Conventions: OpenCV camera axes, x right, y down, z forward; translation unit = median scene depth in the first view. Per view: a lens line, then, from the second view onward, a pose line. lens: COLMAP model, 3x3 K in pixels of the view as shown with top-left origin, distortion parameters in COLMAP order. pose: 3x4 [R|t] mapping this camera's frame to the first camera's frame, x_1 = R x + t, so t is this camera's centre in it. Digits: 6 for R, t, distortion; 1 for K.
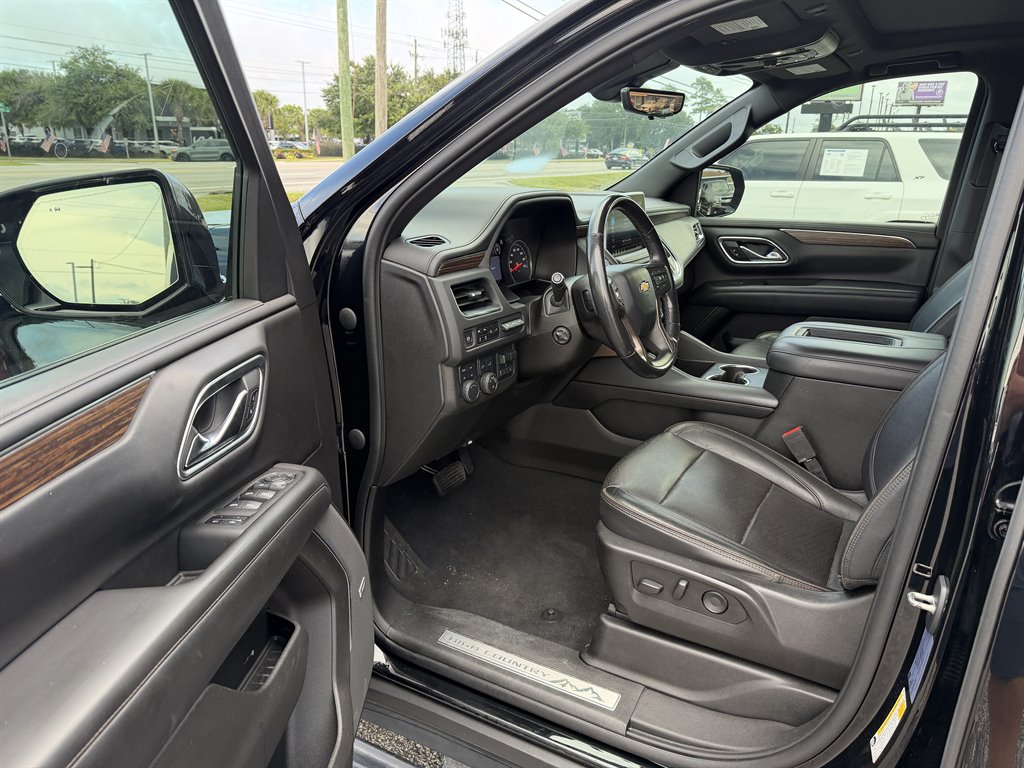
lens RADIAL K [[732.3, 0, 517.8], [0, 732.3, 384.6], [0, 0, 1]] dist [0.028752, -0.036308]
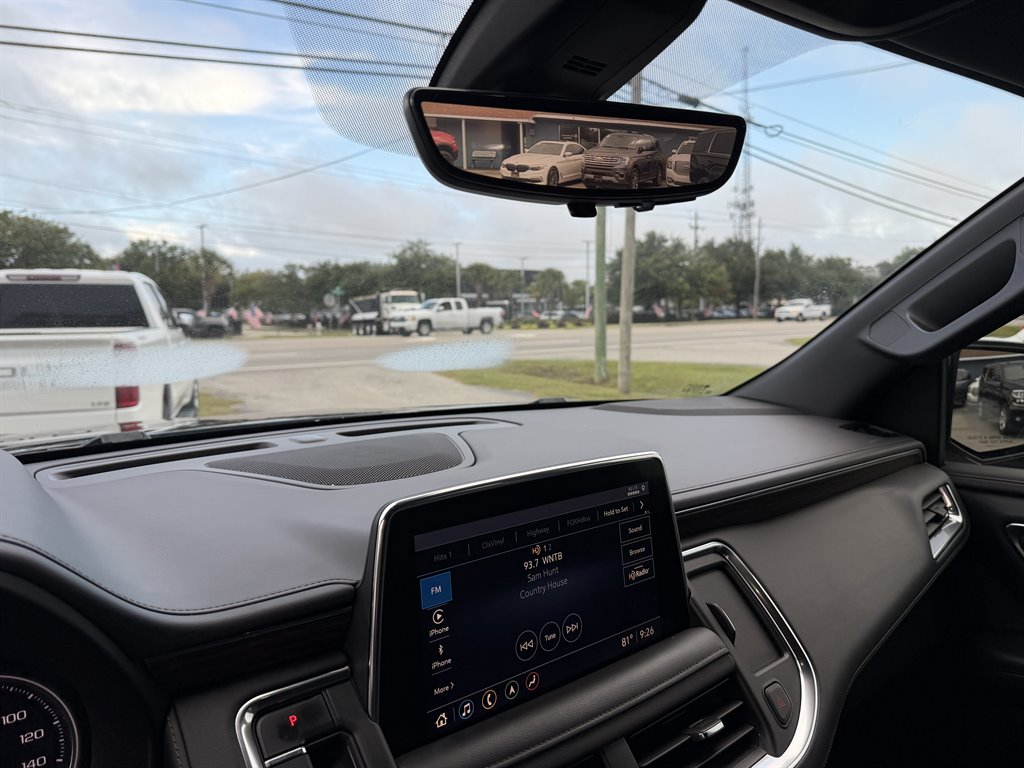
lens RADIAL K [[733.9, 0, 508.6], [0, 733.9, 363.5], [0, 0, 1]] dist [0.136192, -0.233400]
pose [[0.928149, -0.003148, -0.372195, 0.176126], [-0.087092, 0.970368, -0.225390, -0.171709], [0.361876, 0.241611, 0.900372, 0.530612]]
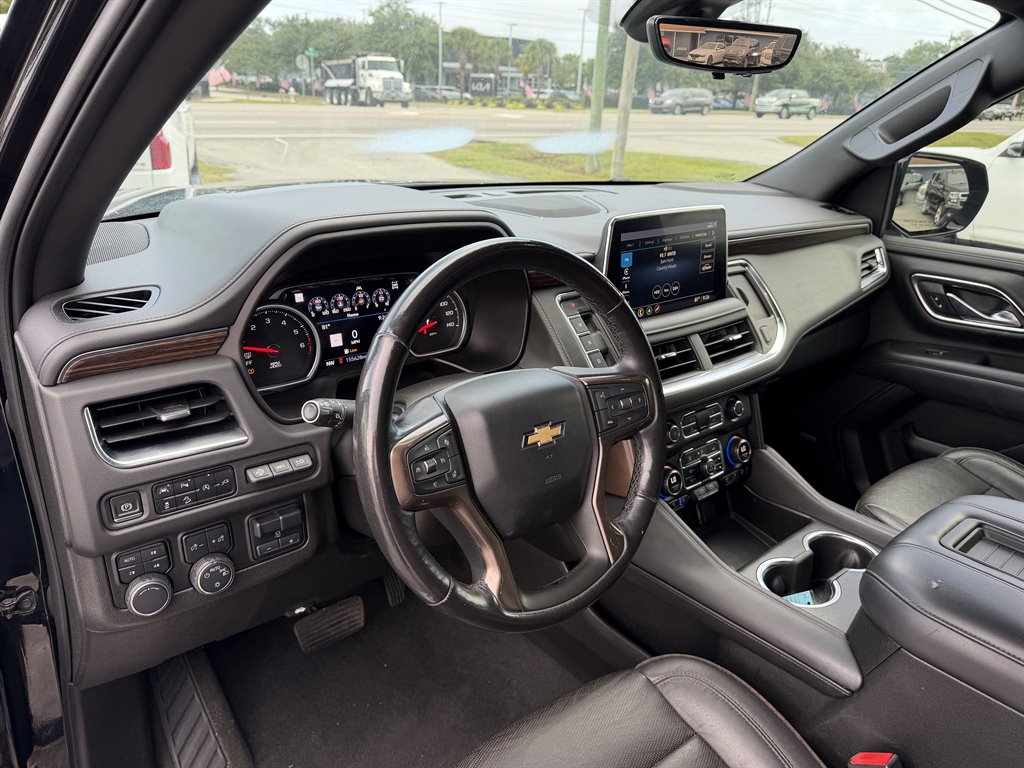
lens RADIAL K [[745.7, 0, 515.0], [0, 745.7, 378.8], [0, 0, 1]] dist [0.002551, -0.007499]
pose [[0.938539, 0.148769, -0.311469, 0.168922], [-0.134021, 0.988618, 0.068358, -0.112233], [0.318093, -0.022413, 0.947794, 0.300467]]
